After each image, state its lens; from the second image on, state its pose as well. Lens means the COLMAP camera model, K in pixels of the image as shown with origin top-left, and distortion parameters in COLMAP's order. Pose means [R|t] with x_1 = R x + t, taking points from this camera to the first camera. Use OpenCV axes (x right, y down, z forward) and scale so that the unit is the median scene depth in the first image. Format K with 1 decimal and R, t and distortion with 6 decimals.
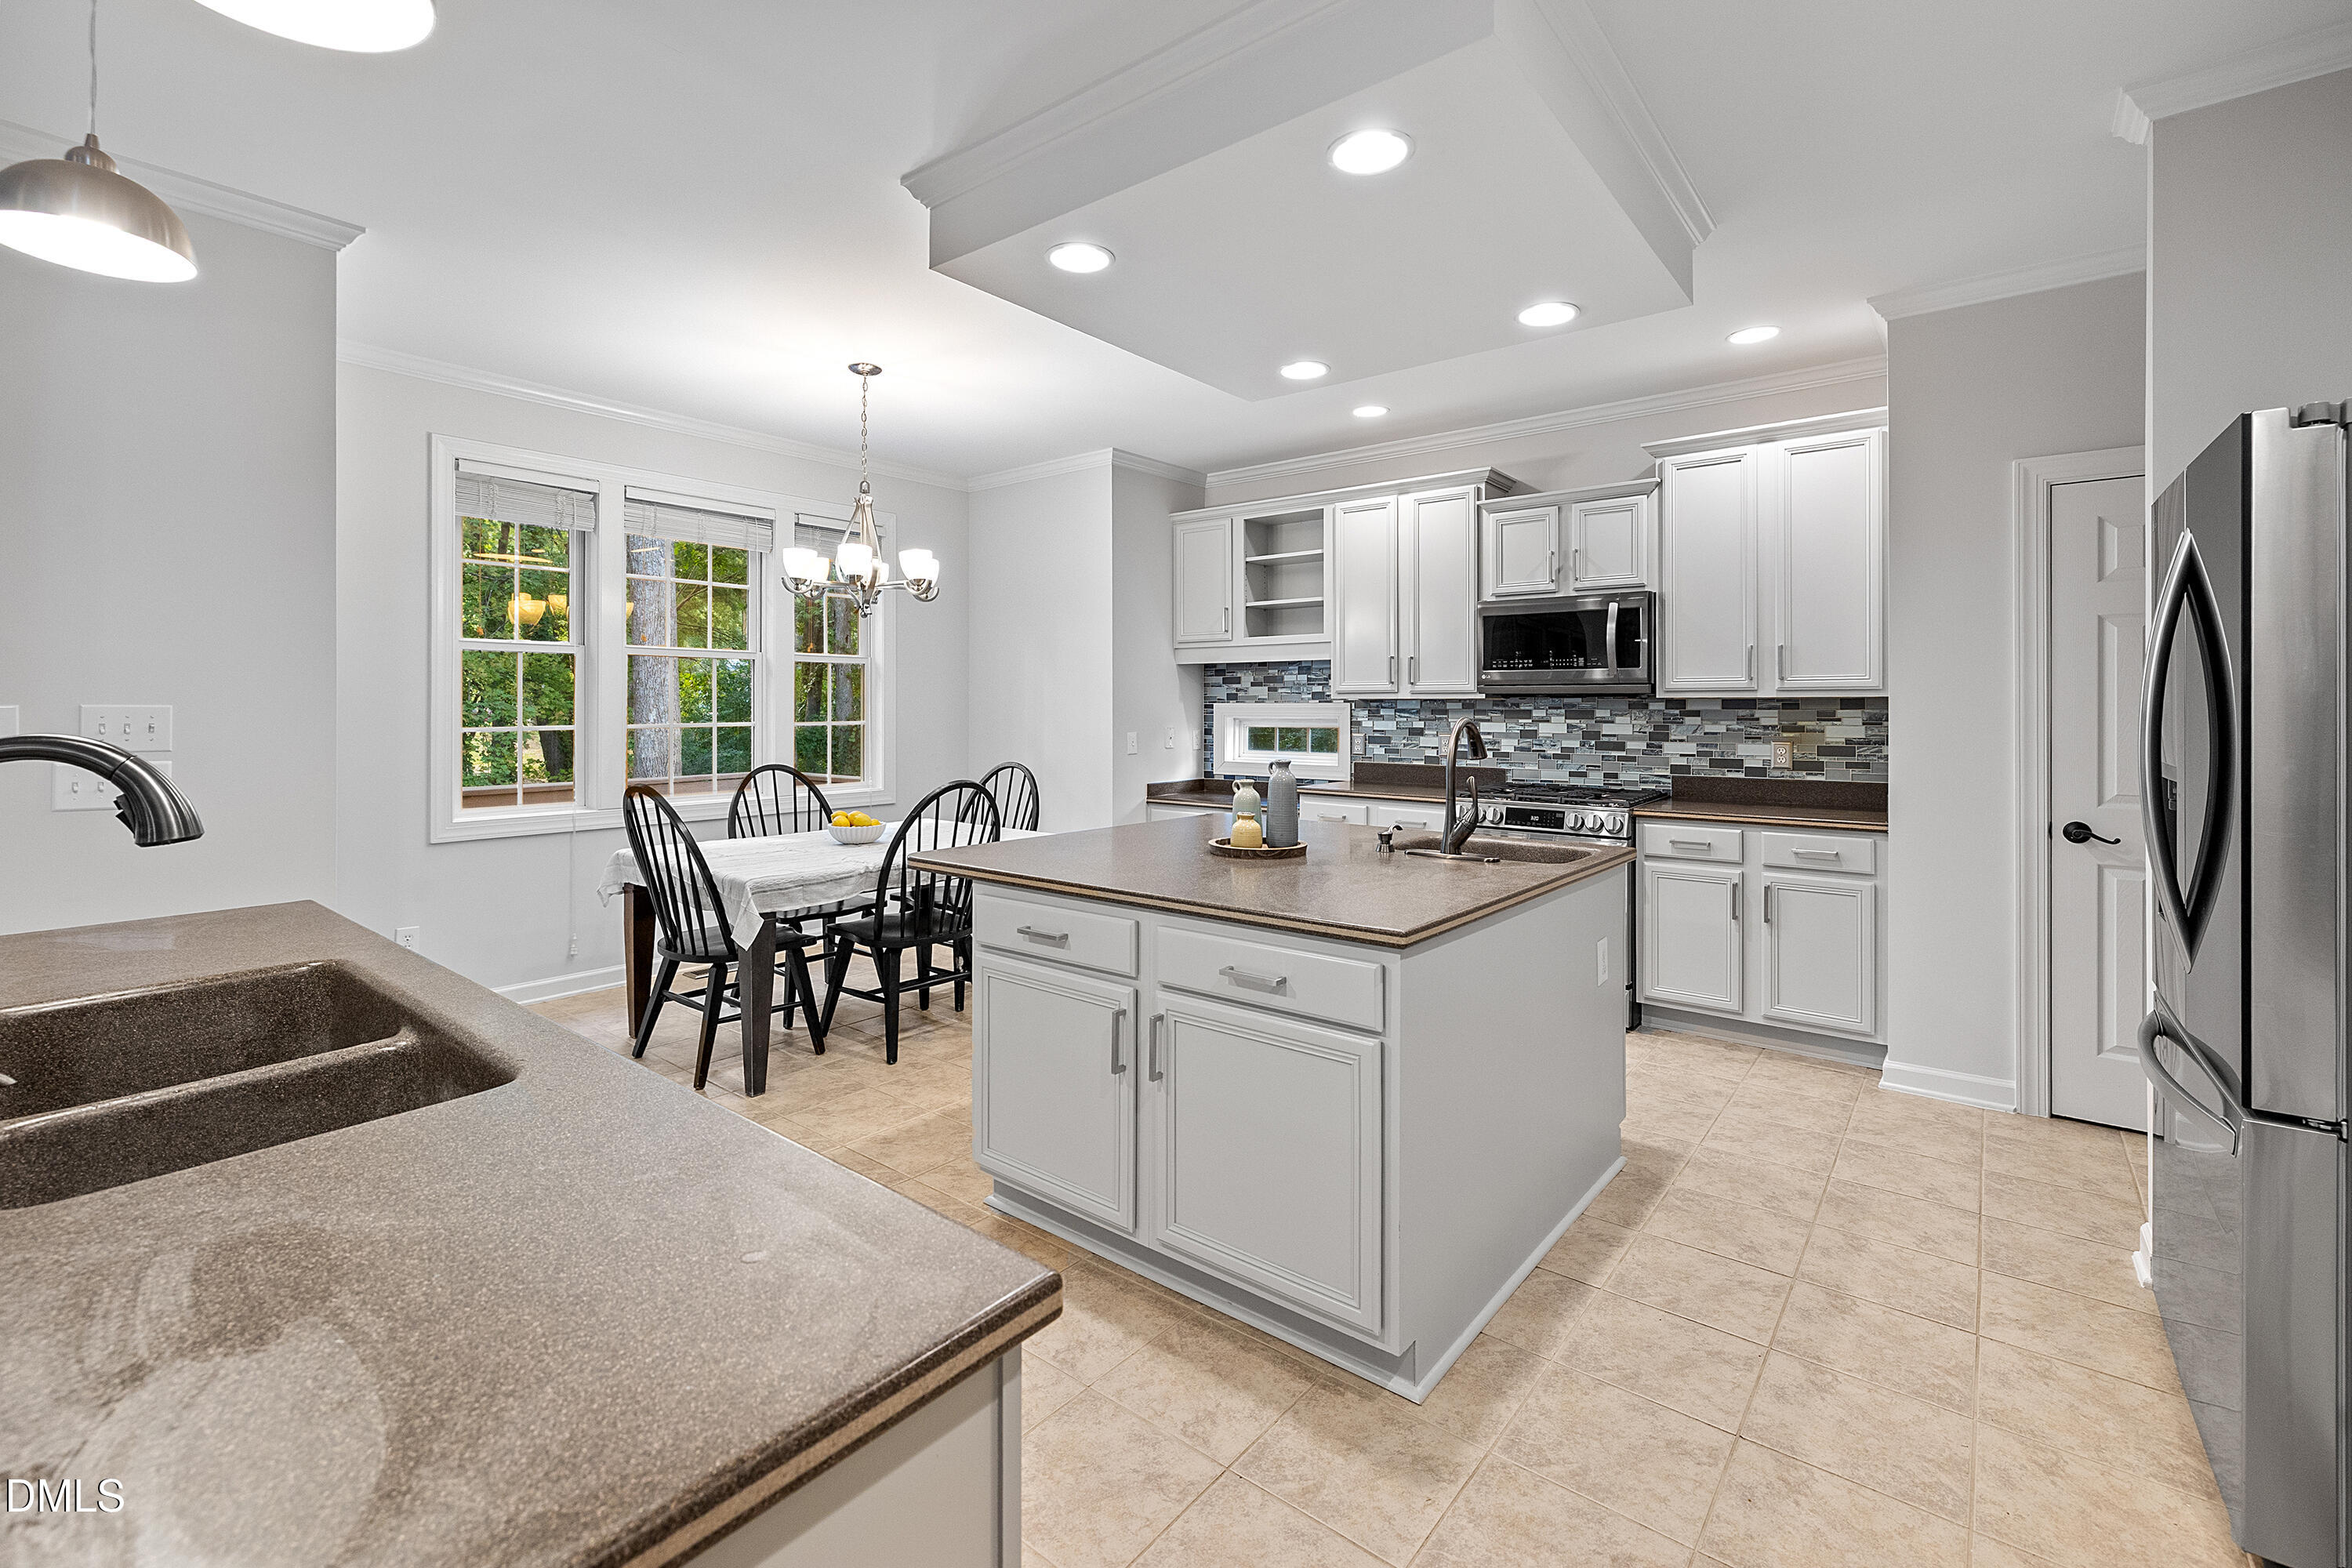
lens RADIAL K [[1026.4, 0, 1173.0], [0, 1026.4, 700.6], [0, 0, 1]] dist [0.035102, -0.000034]
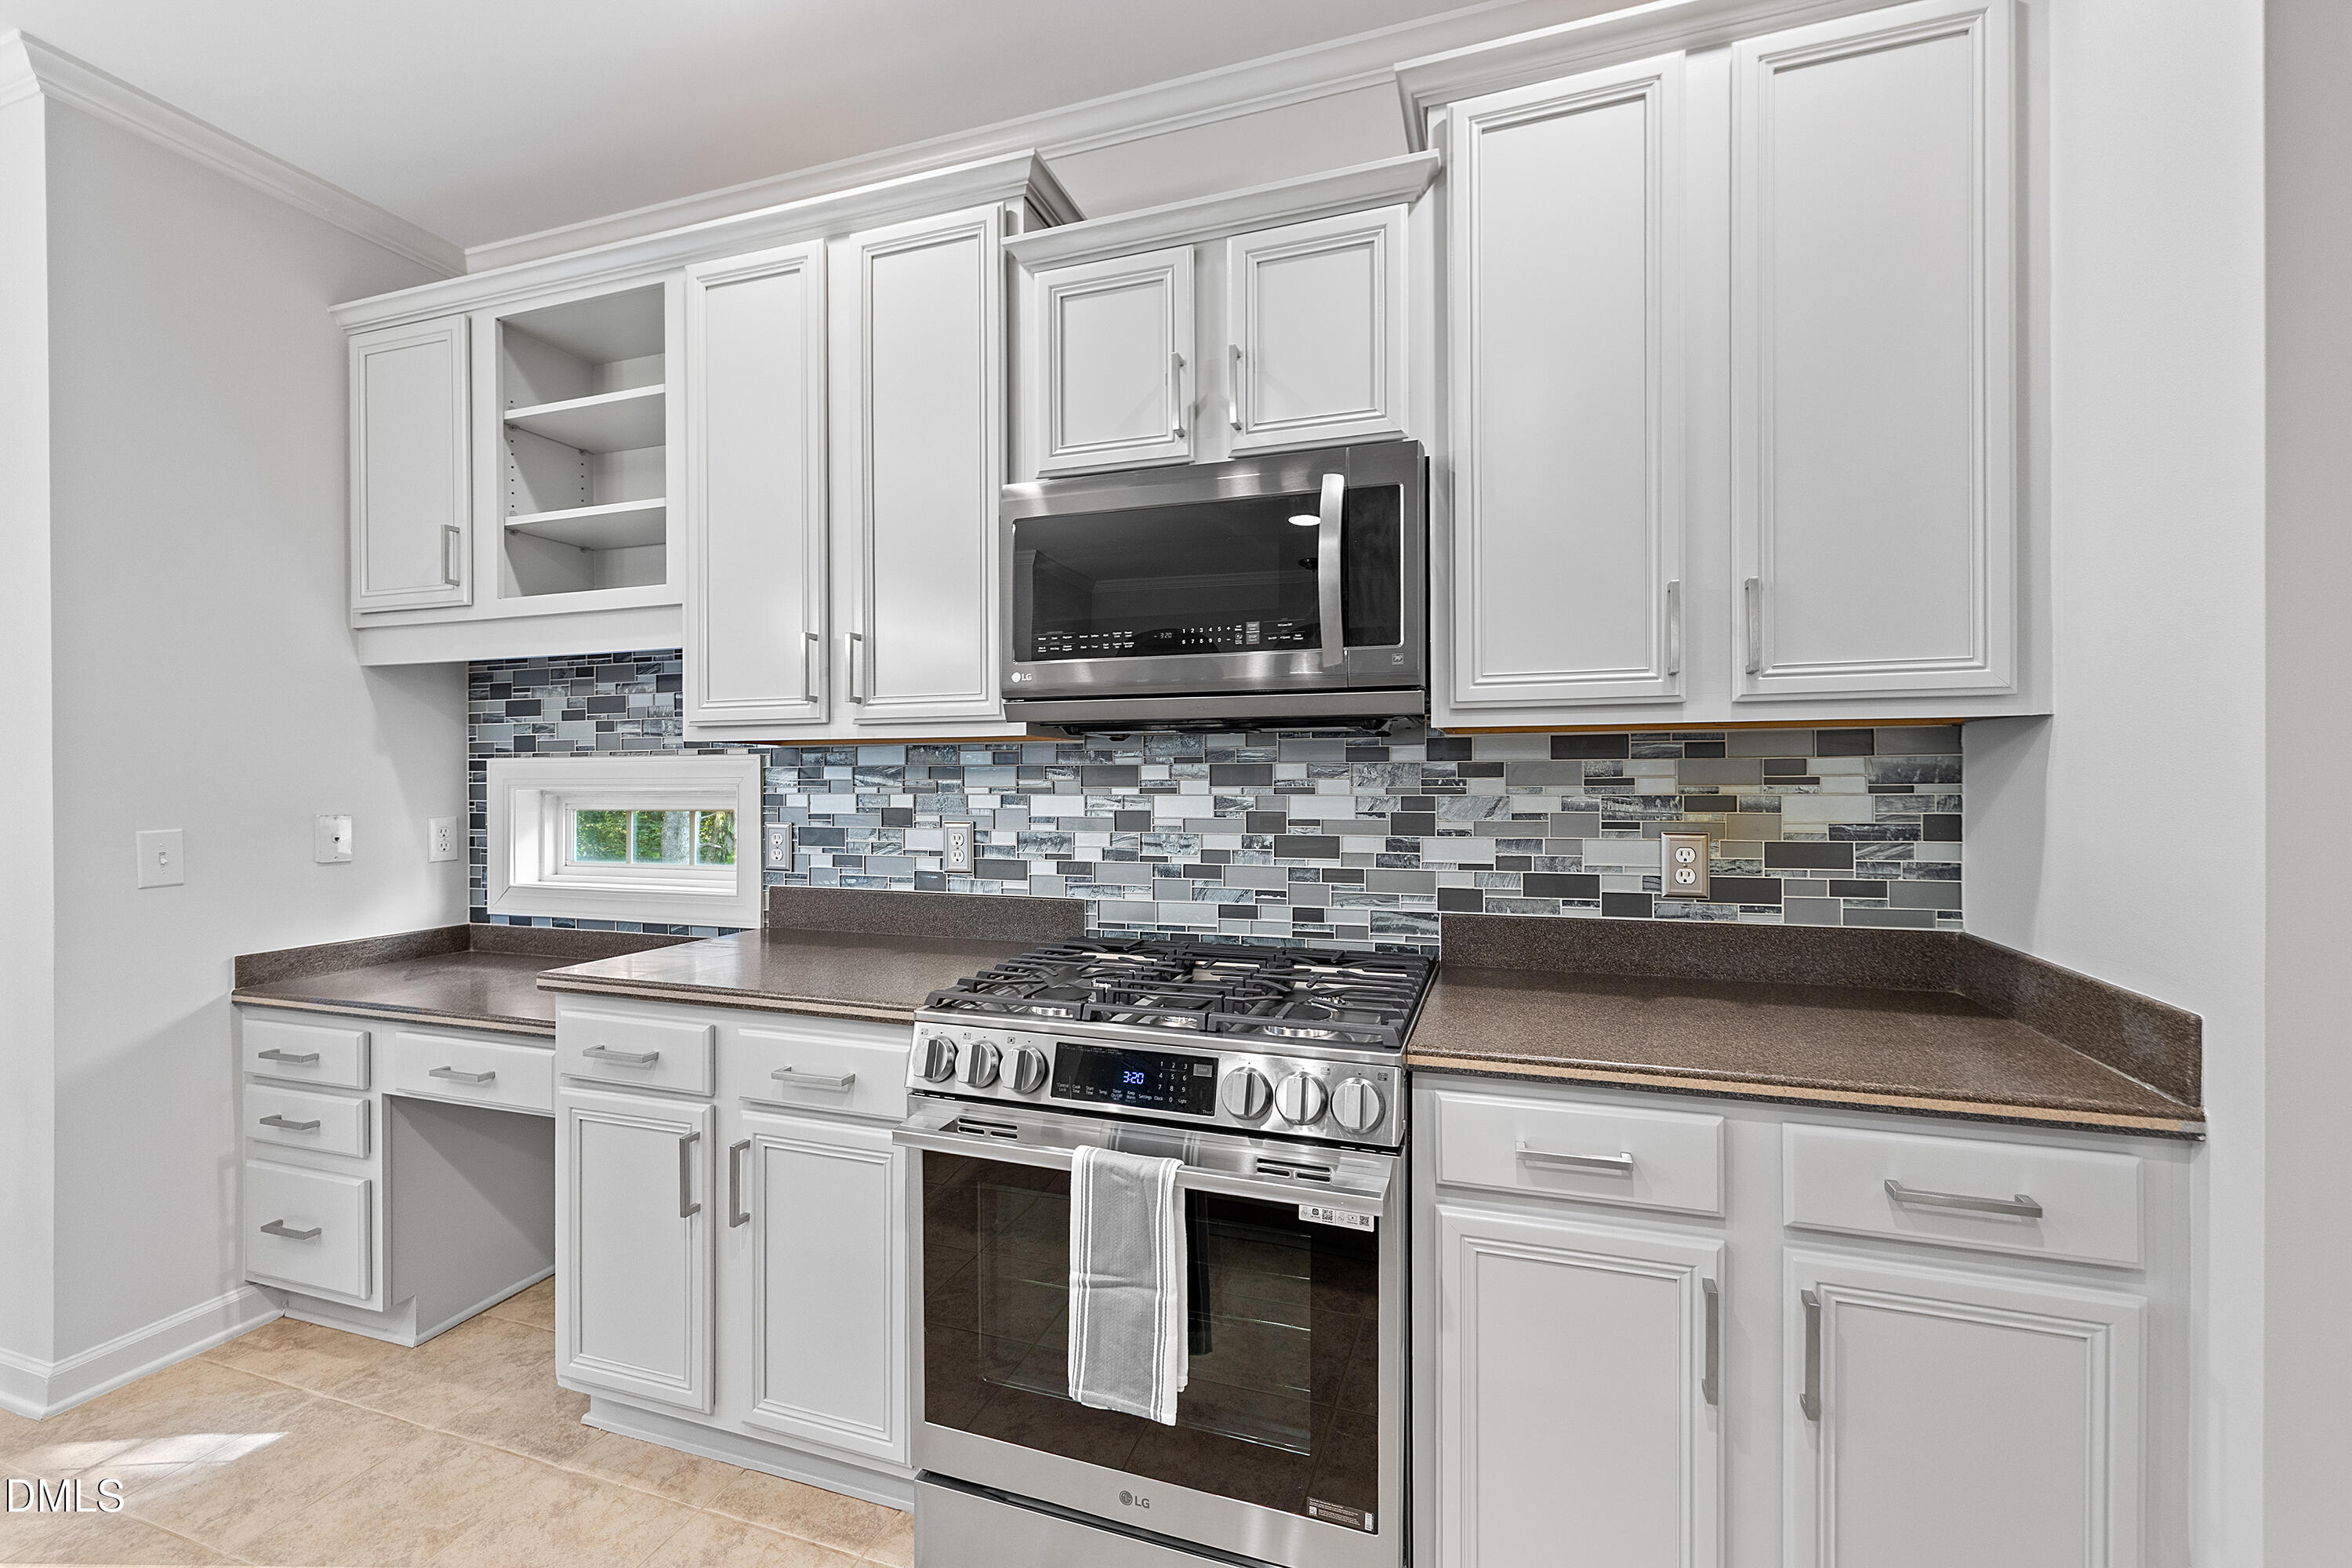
lens RADIAL K [[1006.2, 0, 1174.0], [0, 1006.2, 770.8], [0, 0, 1]] dist [-0.000490, 0.000107]
pose [[0.939077, -0.004017, 0.343683, 0.221160], [0.003871, 0.999992, 0.001110, 0.011264], [-0.343685, 0.000288, 0.939085, 0.610019]]
